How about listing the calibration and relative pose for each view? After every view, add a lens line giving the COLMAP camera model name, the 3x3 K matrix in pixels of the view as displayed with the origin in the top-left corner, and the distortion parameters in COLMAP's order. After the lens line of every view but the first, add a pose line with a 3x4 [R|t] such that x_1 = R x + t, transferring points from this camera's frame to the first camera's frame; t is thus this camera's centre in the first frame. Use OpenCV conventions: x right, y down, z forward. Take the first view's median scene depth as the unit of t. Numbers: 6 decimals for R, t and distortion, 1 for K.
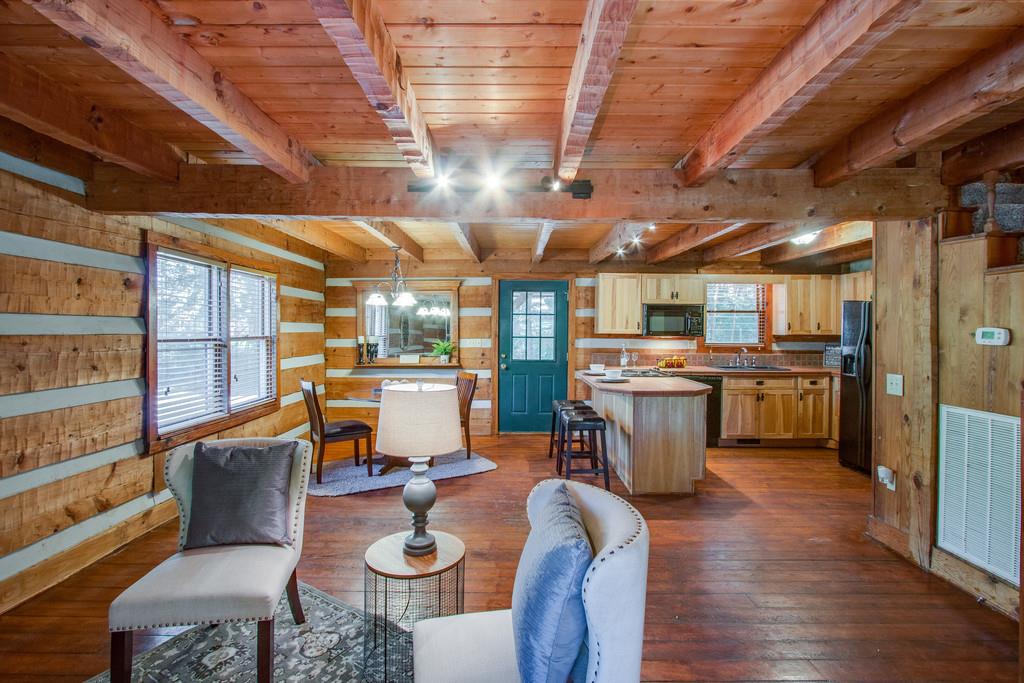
lens RADIAL K [[487.3, 0, 504.2], [0, 487.3, 333.3], [0, 0, 1]] dist [-0.011438, 0.001448]
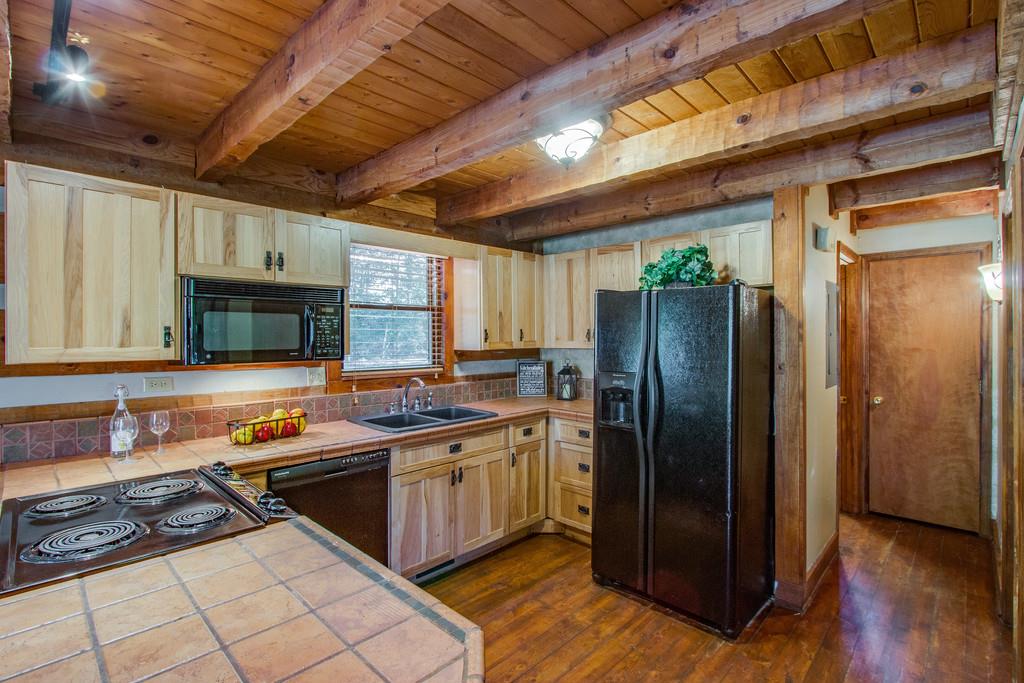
lens RADIAL K [[487.3, 0, 522.4], [0, 487.3, 341.3], [0, 0, 1]] dist [-0.011438, 0.001448]
pose [[0.673133, -0.015900, 0.739350, 0.187971], [0.010915, 0.999874, 0.011566, -0.013425], [-0.739441, 0.000284, 0.673221, 0.571857]]
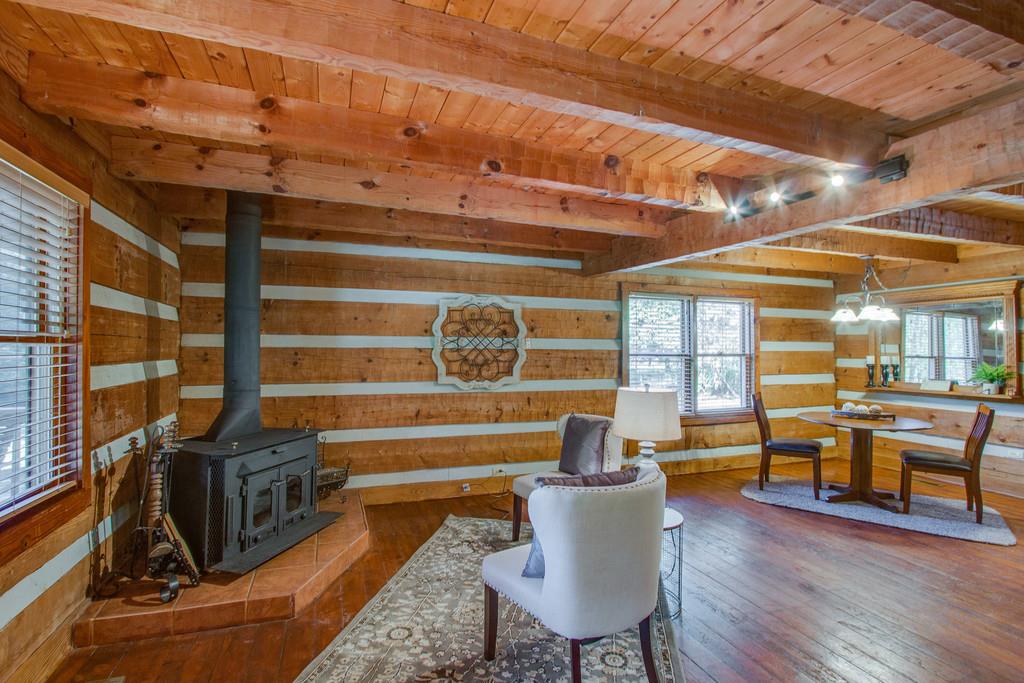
lens RADIAL K [[487.3, 0, 499.0], [0, 487.3, 340.8], [0, 0, 1]] dist [-0.011438, 0.001448]
pose [[0.348315, -0.014717, -0.937262, 0.313935], [-0.012807, 0.999709, -0.020457, 0.005188], [0.937290, 0.019129, 0.348025, 0.055613]]
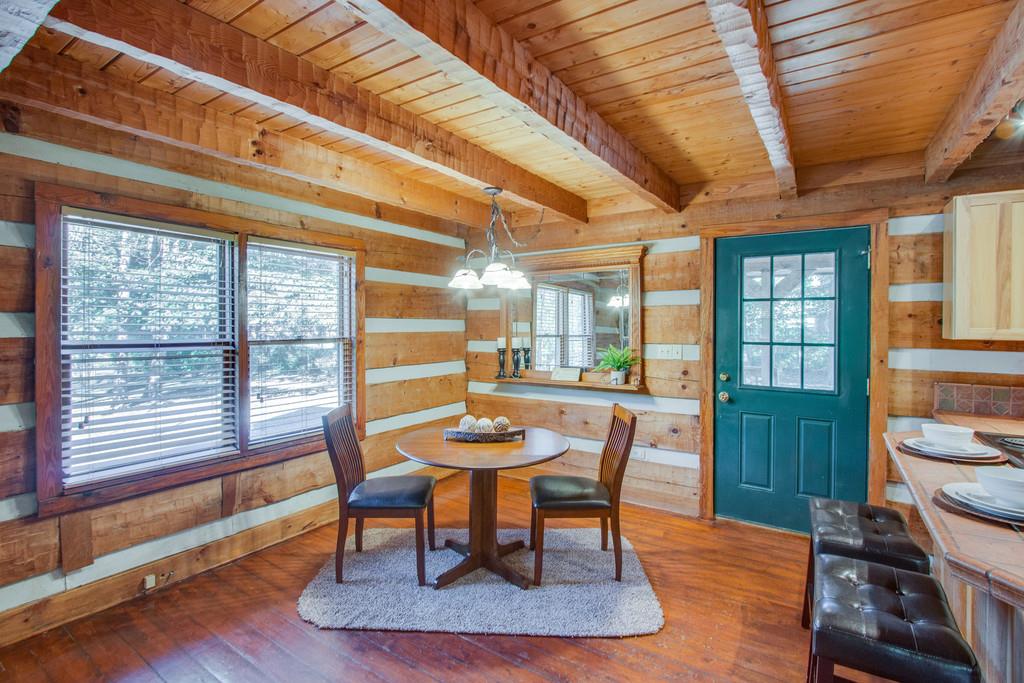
lens RADIAL K [[487.3, 0, 509.8], [0, 487.3, 325.3], [0, 0, 1]] dist [-0.011438, 0.001448]
pose [[0.843763, -0.000381, -0.536715, 0.093060], [-0.004096, 0.999966, -0.007148, -0.007040], [0.536700, 0.008229, 0.843733, 0.437698]]
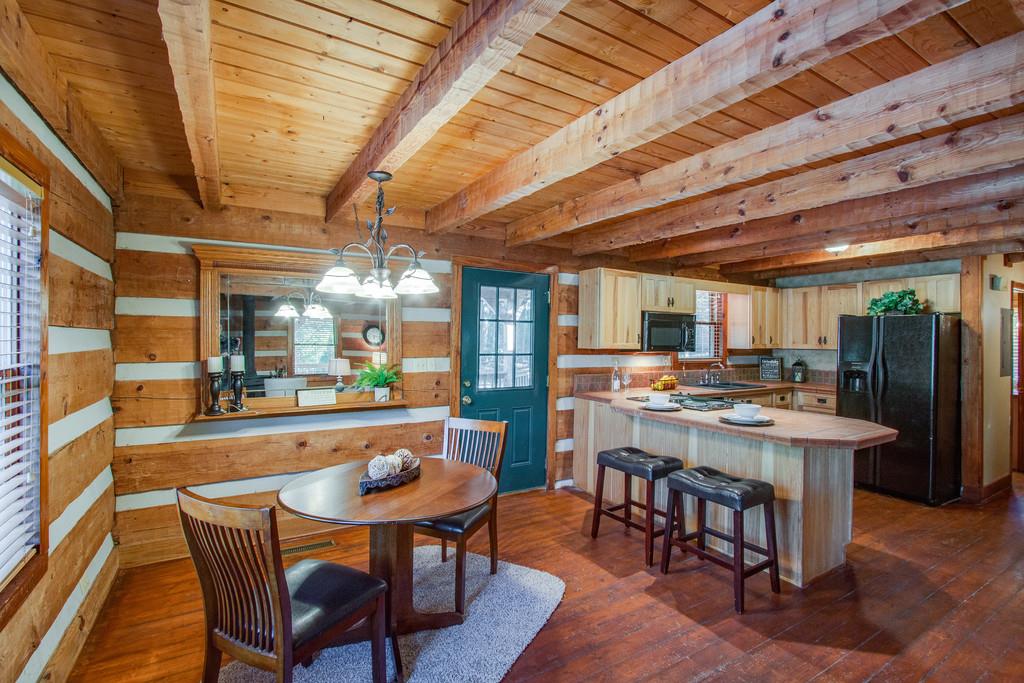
lens RADIAL K [[487.3, 0, 510.9], [0, 487.3, 338.5], [0, 0, 1]] dist [-0.011438, 0.001448]
pose [[0.842754, 0.003694, 0.538286, -0.319724], [-0.002888, 0.999993, -0.002341, -0.013306], [-0.538291, 0.000418, 0.842759, 0.445553]]
